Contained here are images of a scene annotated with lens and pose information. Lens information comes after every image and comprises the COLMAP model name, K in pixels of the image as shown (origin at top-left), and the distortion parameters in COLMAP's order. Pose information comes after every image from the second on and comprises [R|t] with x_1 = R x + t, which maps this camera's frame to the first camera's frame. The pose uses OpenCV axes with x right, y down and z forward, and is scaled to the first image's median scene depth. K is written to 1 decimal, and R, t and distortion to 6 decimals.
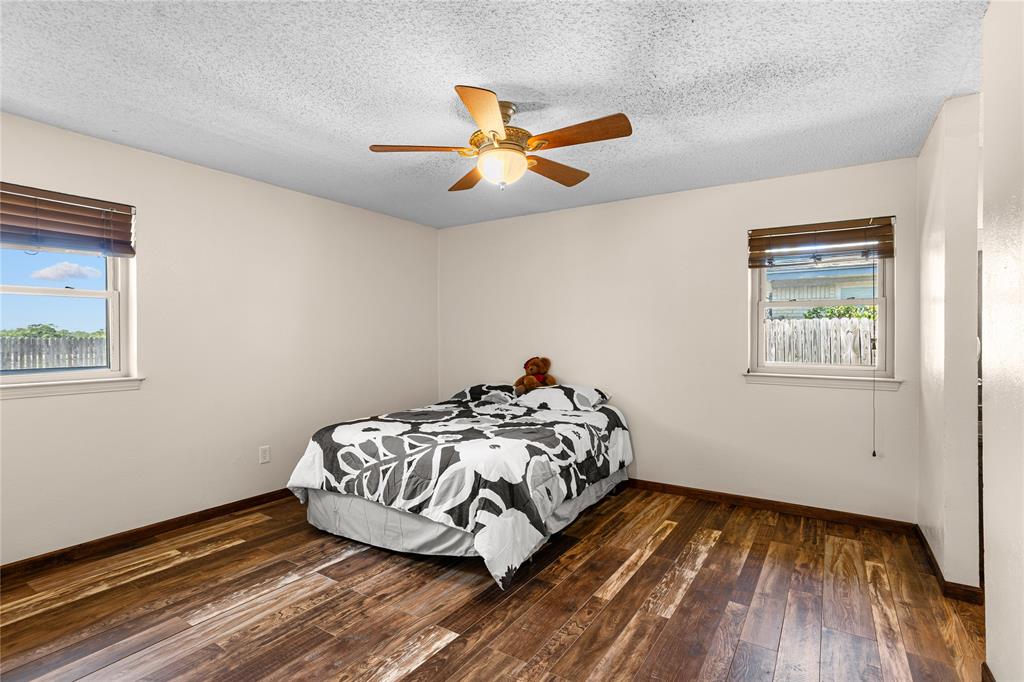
lens RADIAL K [[495.5, 0, 514.2], [0, 495.5, 340.8], [0, 0, 1]] dist [-0.001657, 0.000260]
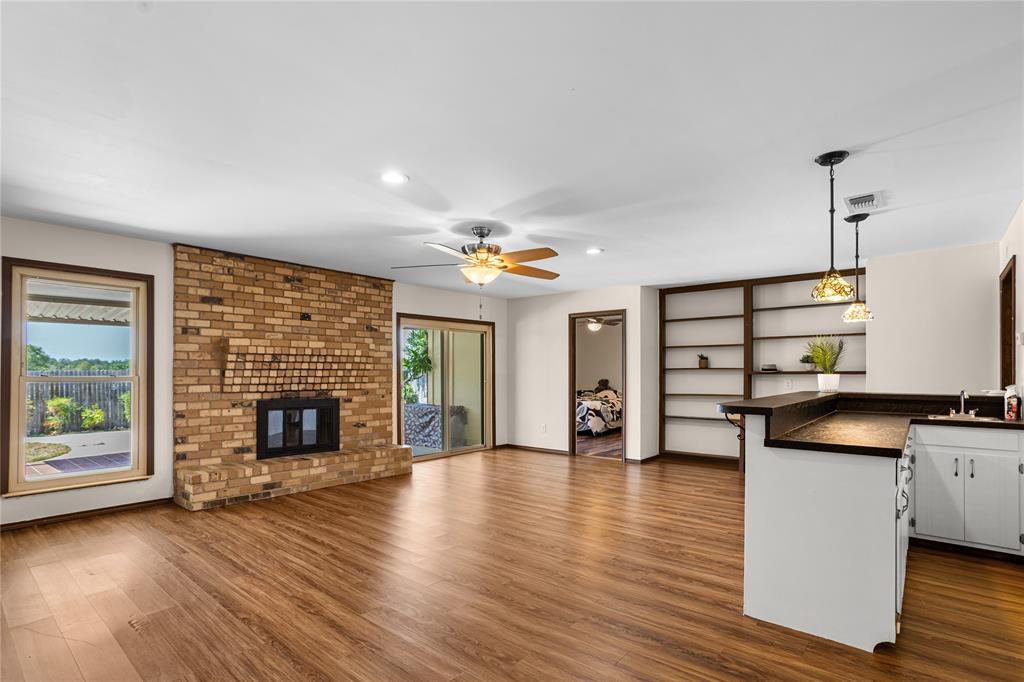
lens RADIAL K [[495.5, 0, 509.6], [0, 495.5, 370.2], [0, 0, 1]] dist [-0.001657, 0.000260]
pose [[0.990702, 0.004960, -0.135957, -0.138301], [-0.005748, 0.999969, -0.005410, 0.006100], [0.135926, 0.006141, 0.990700, -2.556311]]
